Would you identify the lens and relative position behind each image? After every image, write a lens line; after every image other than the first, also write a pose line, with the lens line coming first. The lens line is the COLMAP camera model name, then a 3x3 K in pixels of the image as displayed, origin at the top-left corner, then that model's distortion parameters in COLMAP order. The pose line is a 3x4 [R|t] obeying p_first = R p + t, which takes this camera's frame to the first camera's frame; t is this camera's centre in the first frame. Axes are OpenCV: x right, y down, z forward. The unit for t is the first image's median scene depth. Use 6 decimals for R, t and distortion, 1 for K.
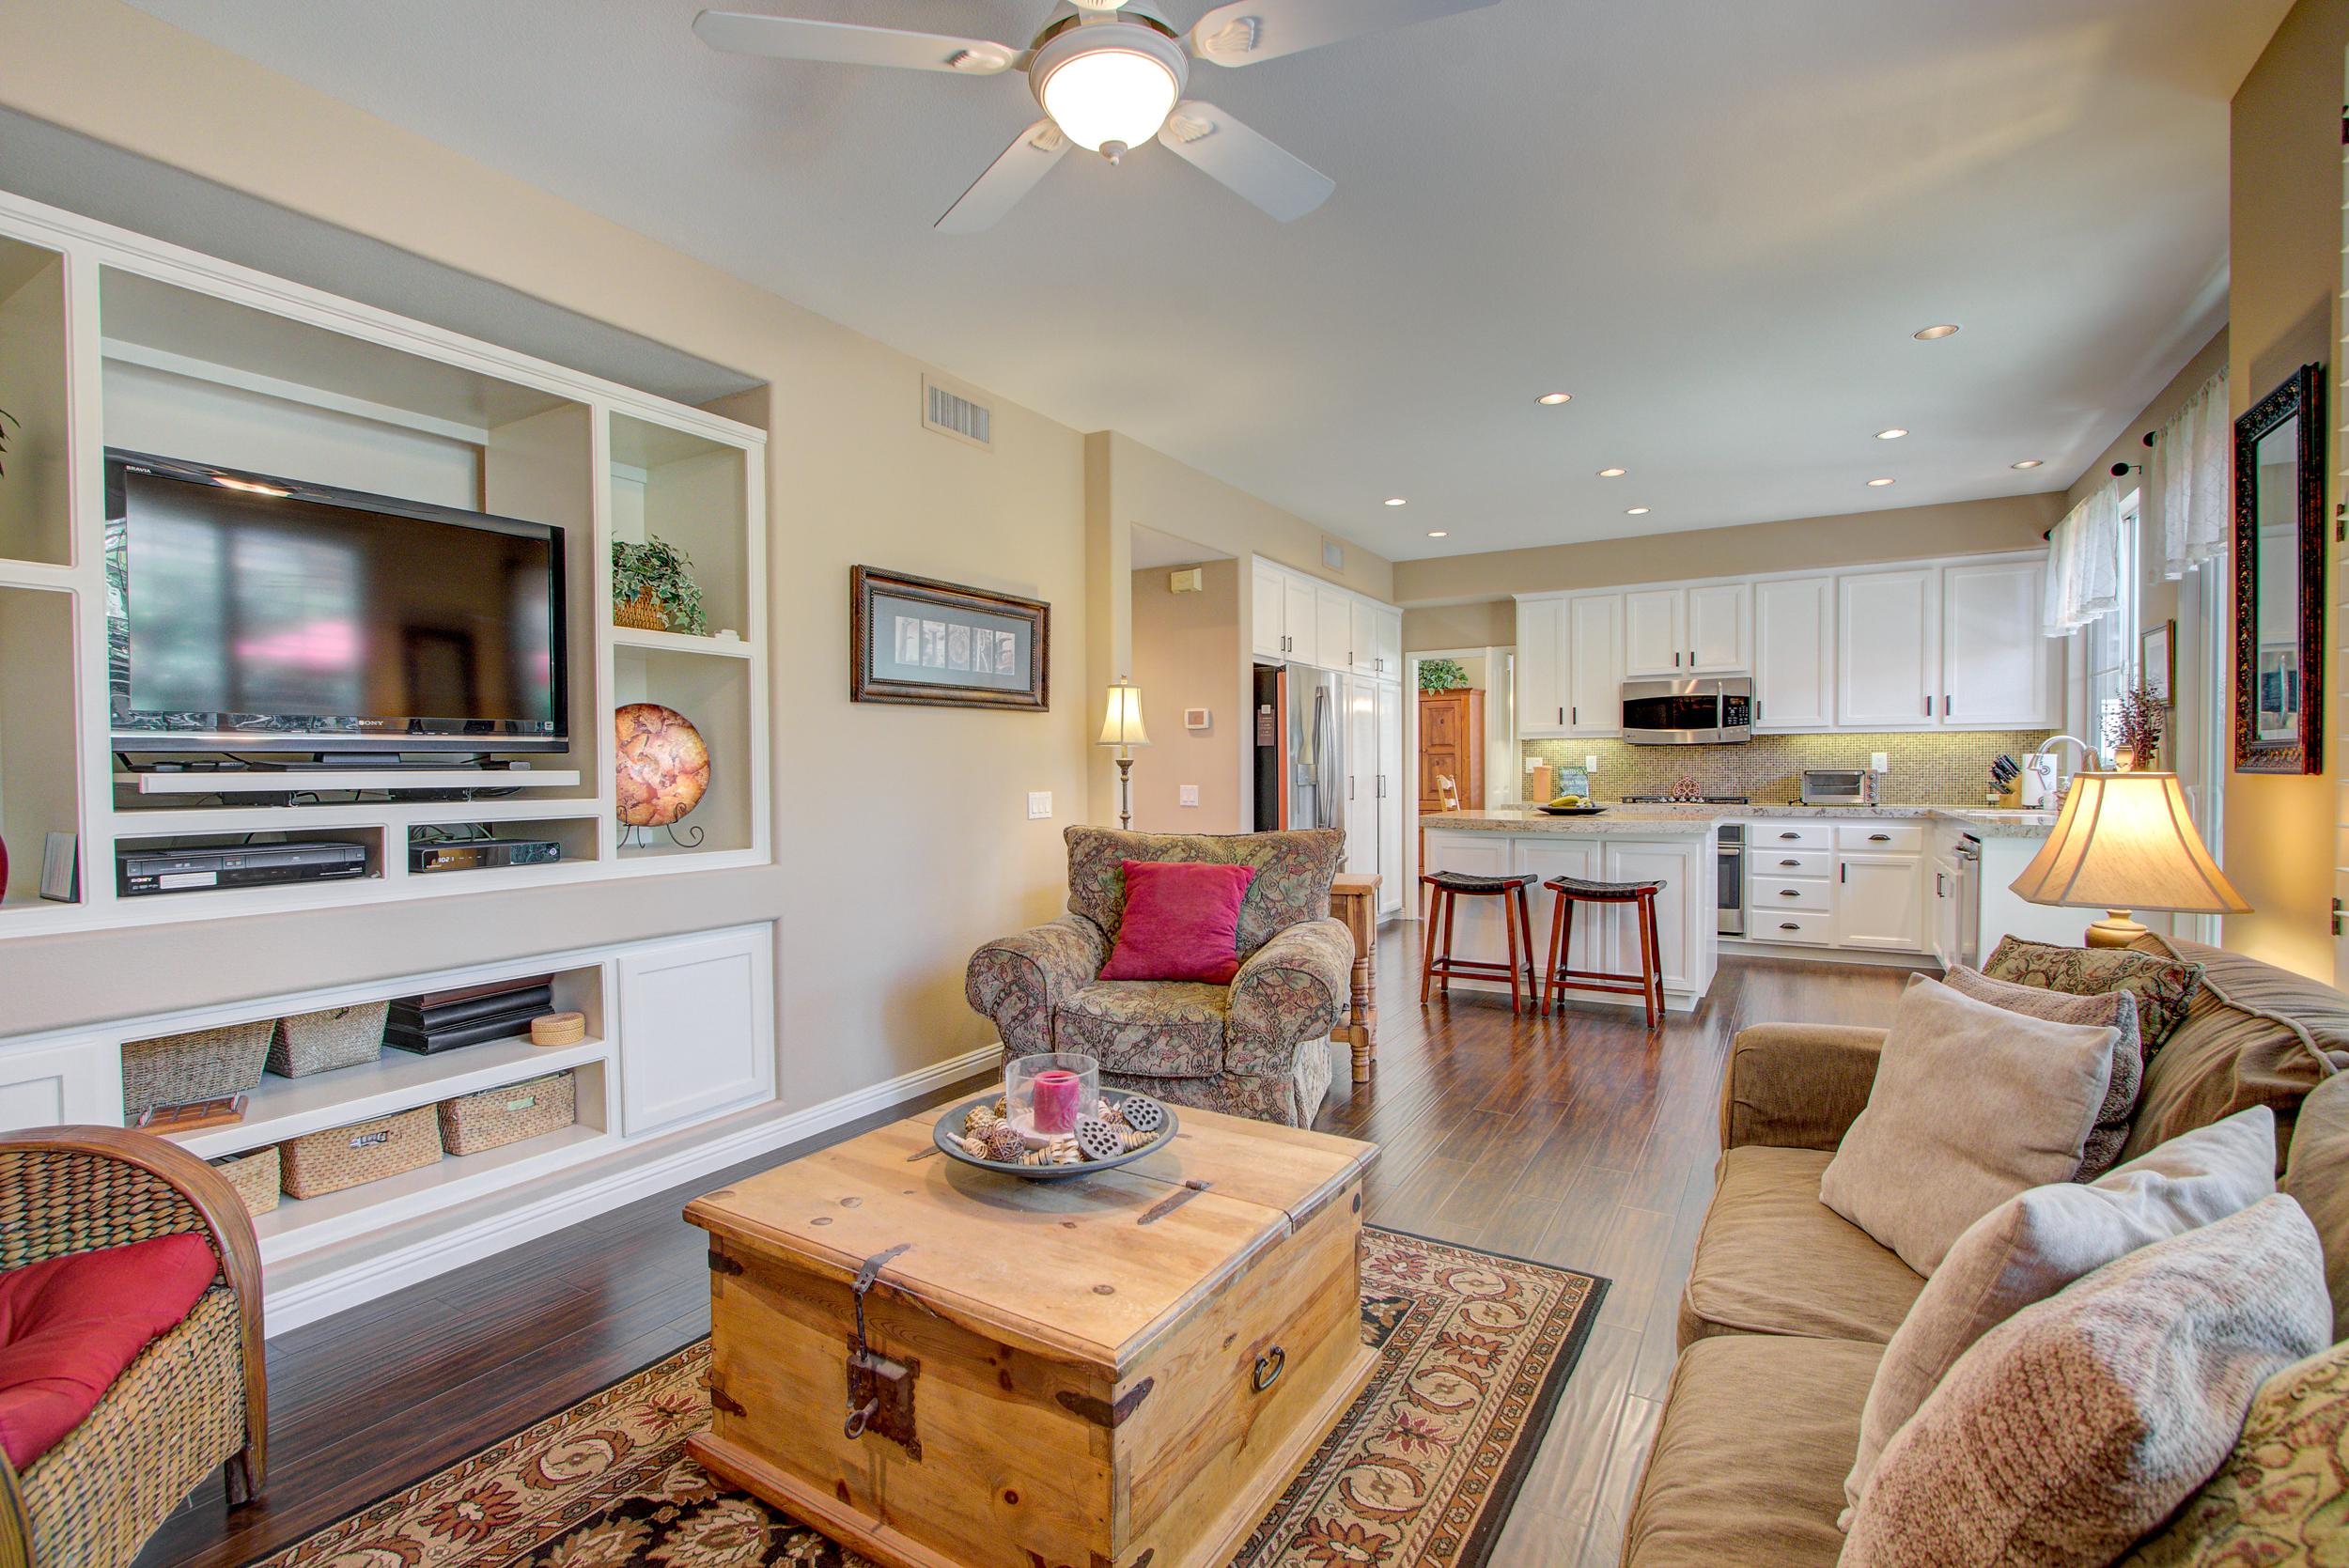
lens RADIAL K [[1035.2, 0, 1174.5], [0, 1035.2, 784.0], [0, 0, 1]] dist [-0.001243, -0.000063]
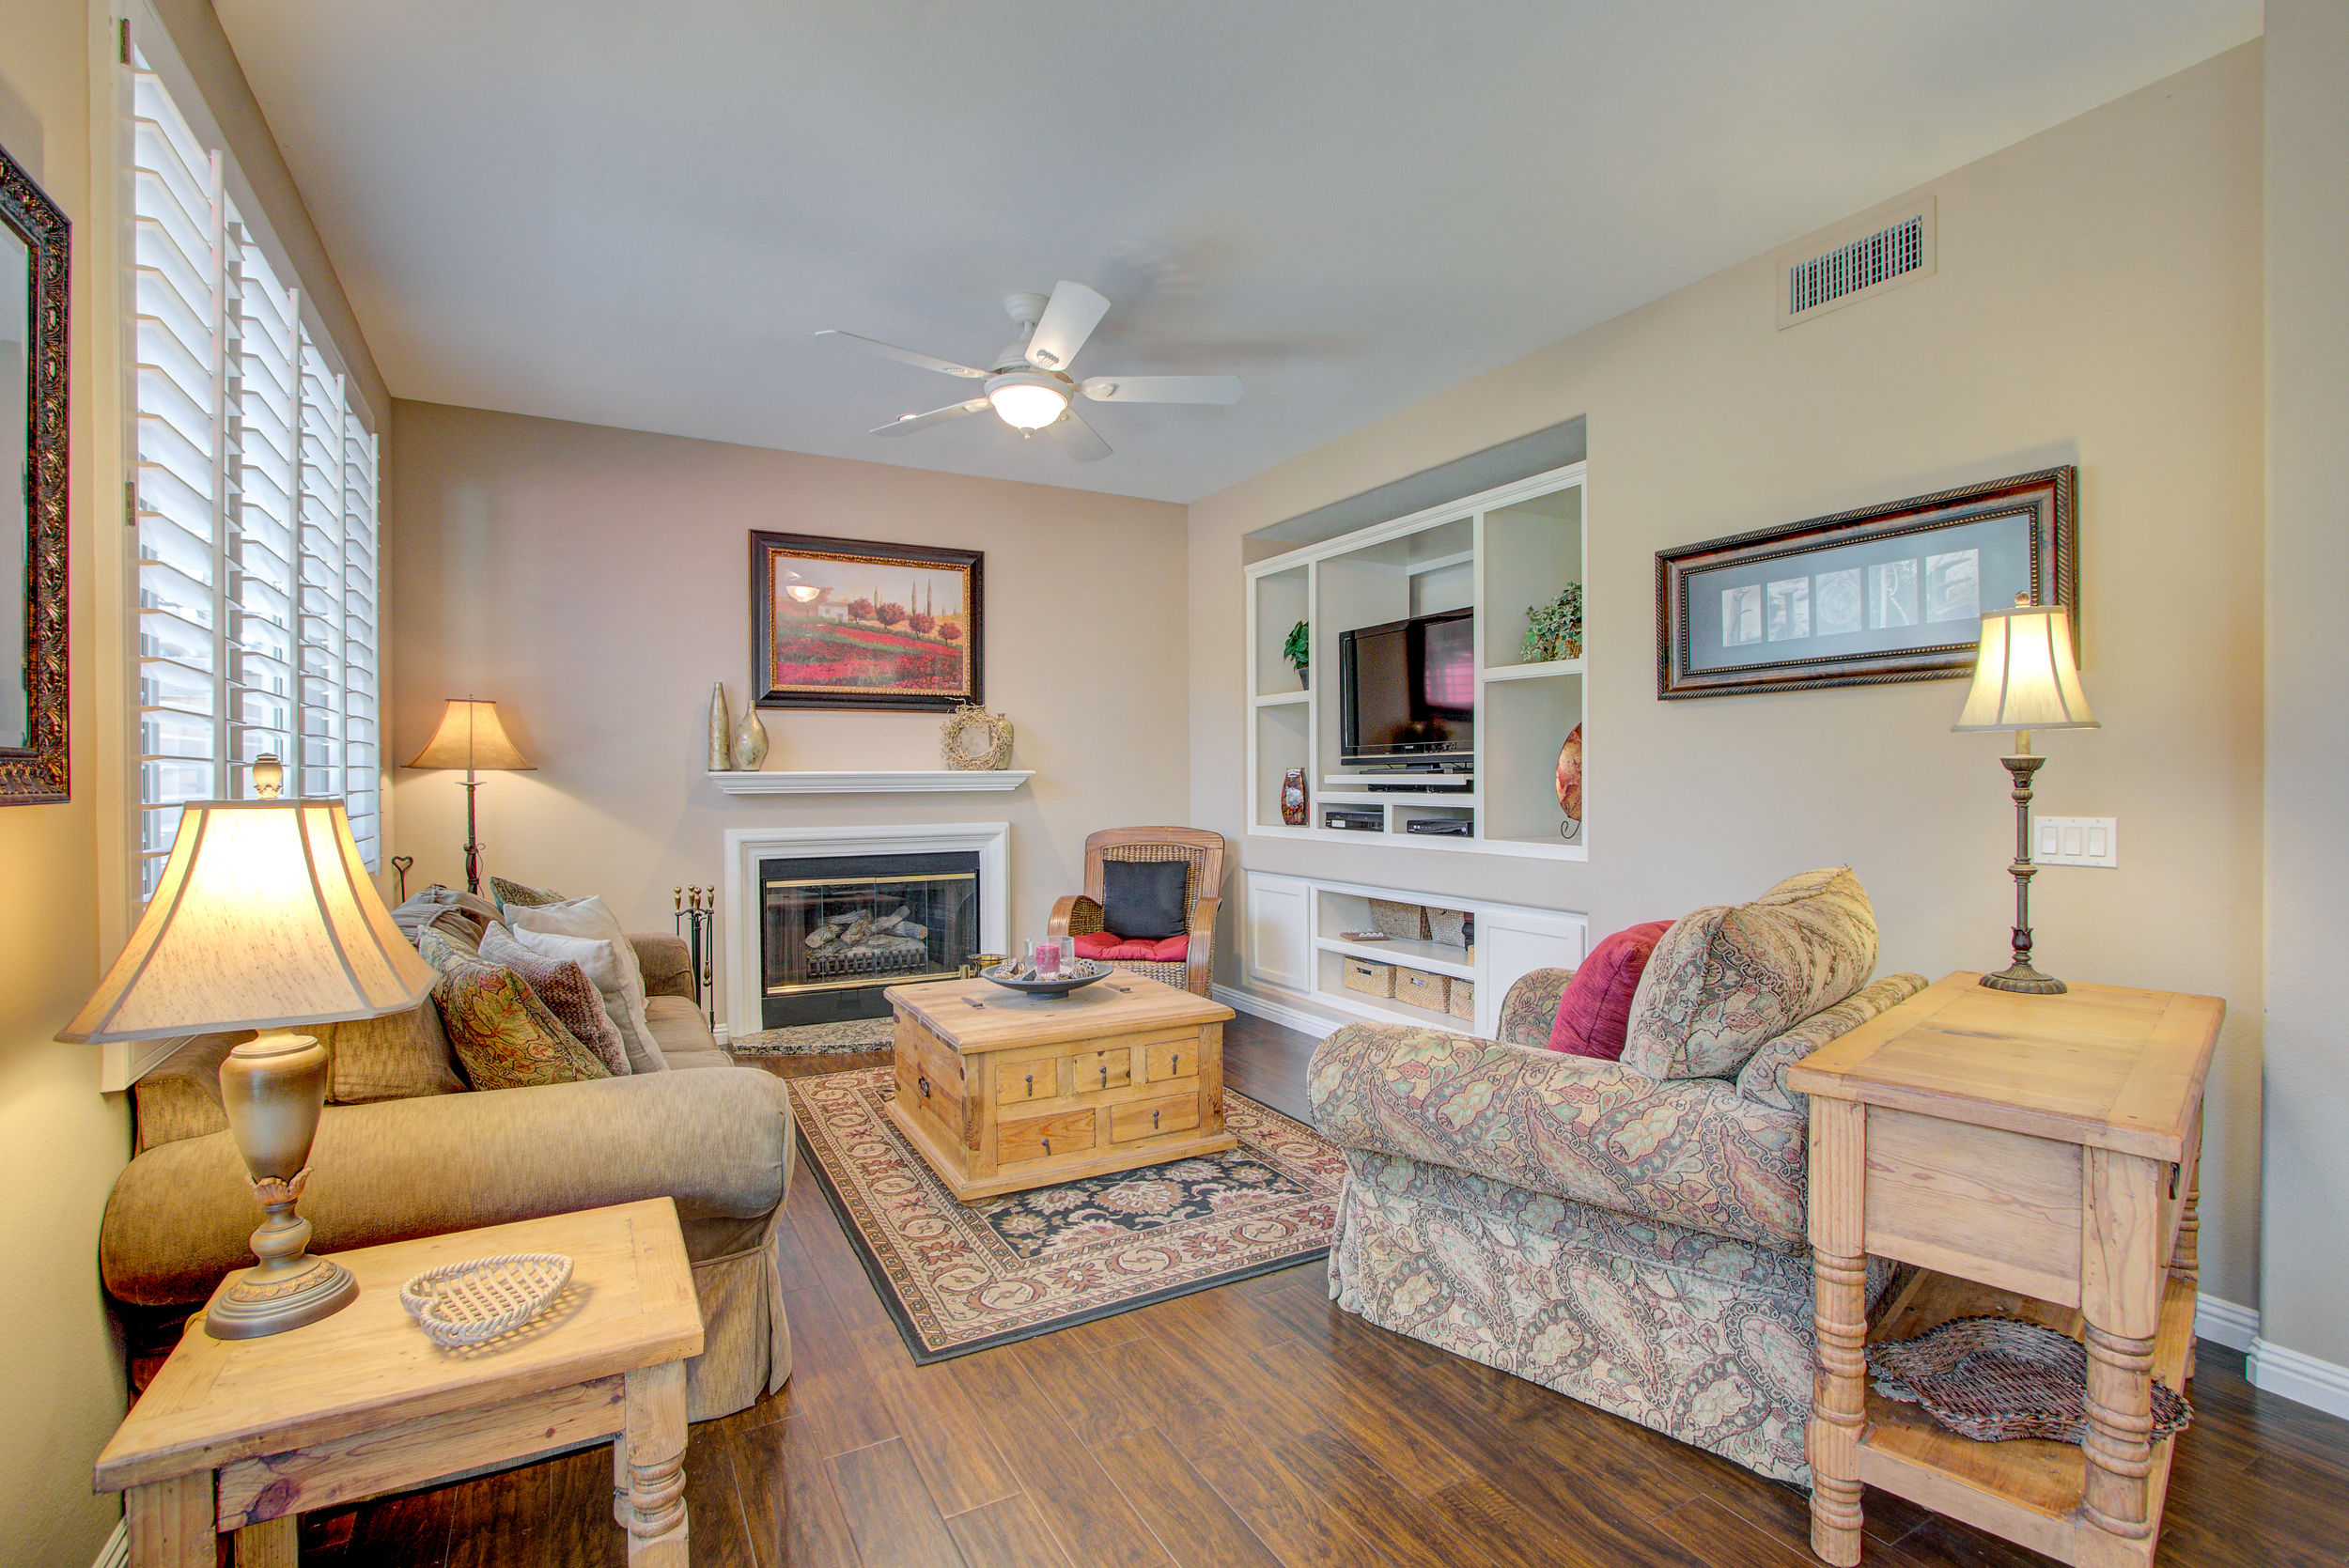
lens RADIAL K [[1100.0, 0, 1174.5], [0, 1100.0, 784.0], [0, 0, 1]] dist [-0.012898, 0.000016]
pose [[-0.491563, 0.012941, -0.870746, 0.999880], [-0.010748, 0.999723, 0.020925, -0.028293], [0.870776, 0.019645, -0.491288, 1.465341]]
